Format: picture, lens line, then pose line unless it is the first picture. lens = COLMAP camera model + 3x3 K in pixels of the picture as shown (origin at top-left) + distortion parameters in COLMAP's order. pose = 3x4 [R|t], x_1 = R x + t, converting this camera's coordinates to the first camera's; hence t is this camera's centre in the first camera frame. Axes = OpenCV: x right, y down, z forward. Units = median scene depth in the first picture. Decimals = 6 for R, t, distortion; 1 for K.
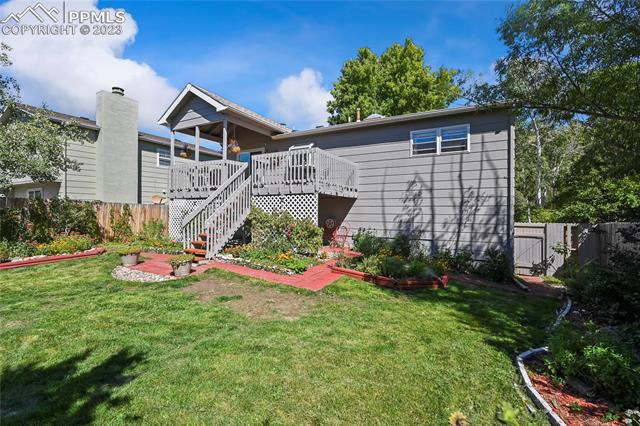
lens RADIAL K [[291.1, 0, 320.0], [0, 291.1, 213.0], [0, 0, 1]] dist [0.002872, 0.000252]
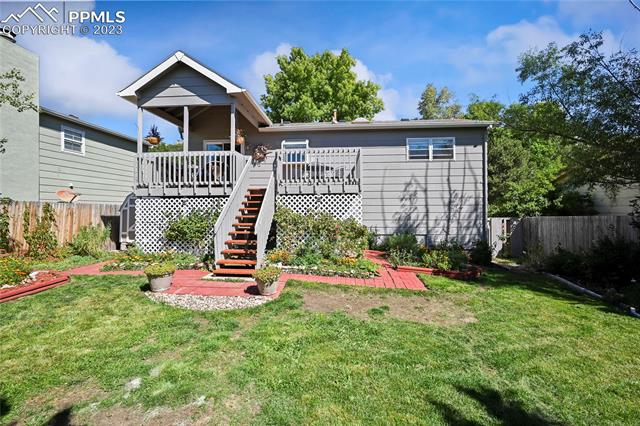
lens RADIAL K [[284.1, 0, 320.0], [0, 284.1, 213.0], [0, 0, 1]] dist [0.001040, 0.000131]
pose [[0.909857, -0.016849, 0.414580, -0.470045], [0.011043, 0.999805, 0.016398, -0.015758], [-0.414775, -0.010342, 0.909865, 0.150732]]
